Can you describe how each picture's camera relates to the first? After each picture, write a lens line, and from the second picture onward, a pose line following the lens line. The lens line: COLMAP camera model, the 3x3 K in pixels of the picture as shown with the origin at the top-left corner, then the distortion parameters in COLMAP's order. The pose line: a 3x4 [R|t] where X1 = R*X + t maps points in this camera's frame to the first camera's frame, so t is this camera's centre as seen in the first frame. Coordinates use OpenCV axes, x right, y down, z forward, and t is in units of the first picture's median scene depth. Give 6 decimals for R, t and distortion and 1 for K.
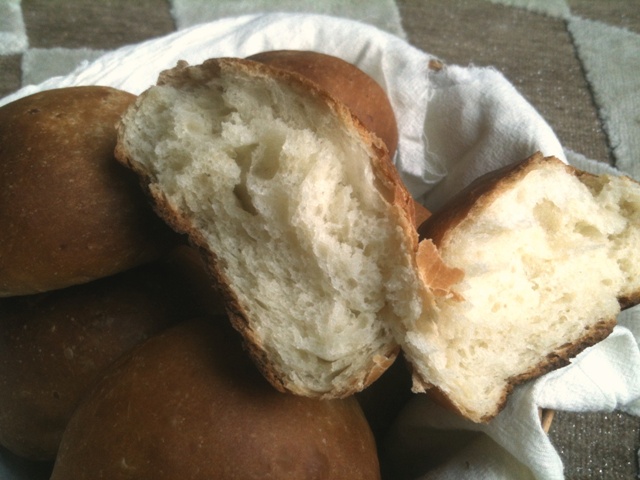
lens RADIAL K [[640.2, 0, 318.4], [0, 640.2, 242.1], [0, 0, 1]] dist [-0.050492, 0.000000]
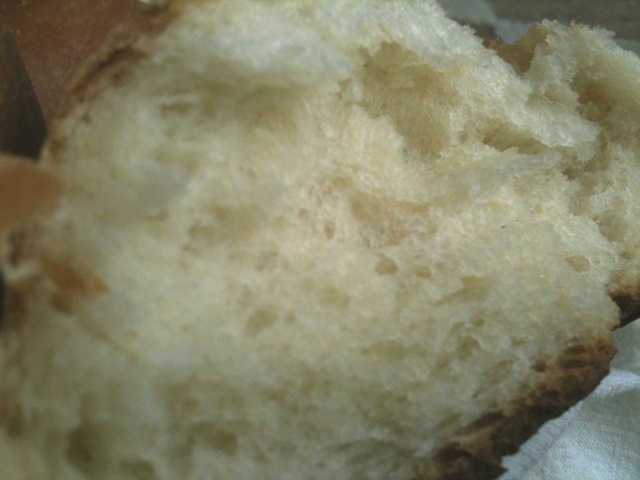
lens RADIAL K [[640.2, 0, 321.1], [0, 640.2, 237.1], [0, 0, 1]] dist [-0.050492, 0.000000]
pose [[0.995714, -0.080647, 0.045272, 0.287064], [0.087402, 0.980586, -0.175531, 0.115161], [-0.030237, 0.178735, 0.983432, 0.626863]]
